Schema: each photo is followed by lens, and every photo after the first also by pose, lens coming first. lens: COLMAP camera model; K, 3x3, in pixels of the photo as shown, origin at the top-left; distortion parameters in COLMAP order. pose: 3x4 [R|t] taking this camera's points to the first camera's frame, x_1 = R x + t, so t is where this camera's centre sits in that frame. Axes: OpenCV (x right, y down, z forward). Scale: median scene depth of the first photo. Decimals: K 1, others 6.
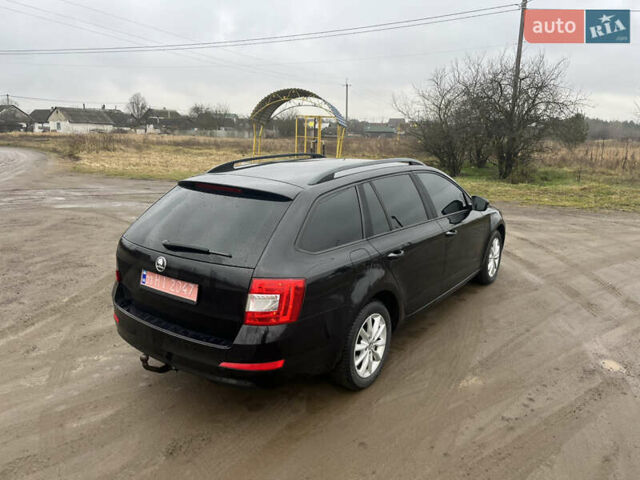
lens RADIAL K [[492.5, 0, 320.6], [0, 492.5, 222.9], [0, 0, 1]] dist [0.069415, -0.086209]
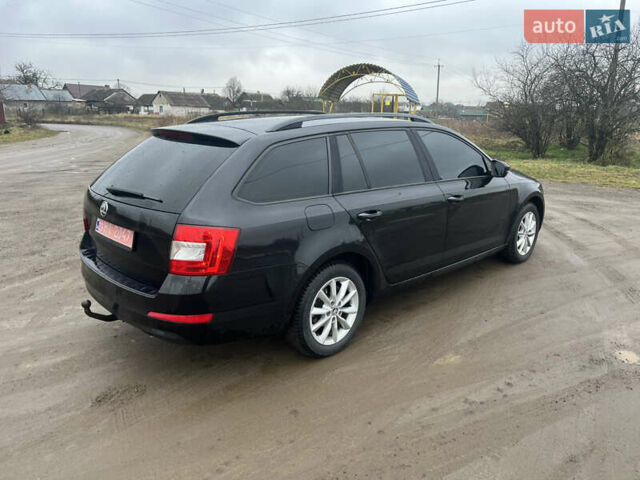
lens RADIAL K [[492.5, 0, 337.6], [0, 492.5, 222.3], [0, 0, 1]] dist [0.061779, -0.073364]
pose [[0.985384, 0.038278, -0.165991, 0.223938], [-0.034419, 0.999068, 0.026066, 0.052314], [0.166834, -0.019972, 0.985783, 0.090374]]
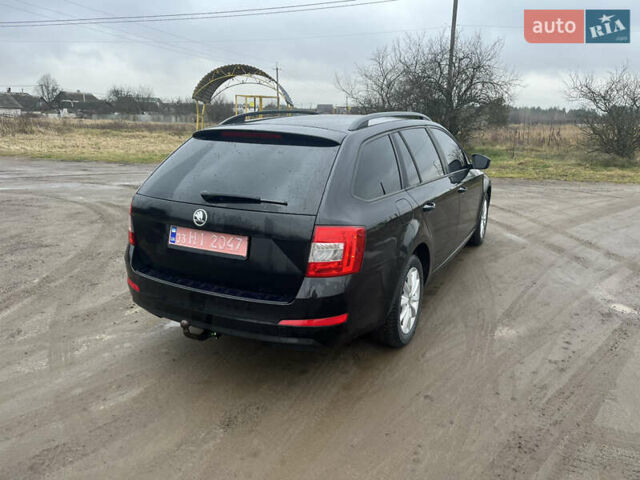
lens RADIAL K [[492.5, 0, 320.6], [0, 492.5, 222.9], [0, 0, 1]] dist [0.069415, -0.086209]
pose [[0.987039, -0.036040, 0.156380, -0.191258], [0.032917, 0.999204, 0.022516, 0.061739], [-0.157067, -0.017076, 0.987440, 0.071389]]
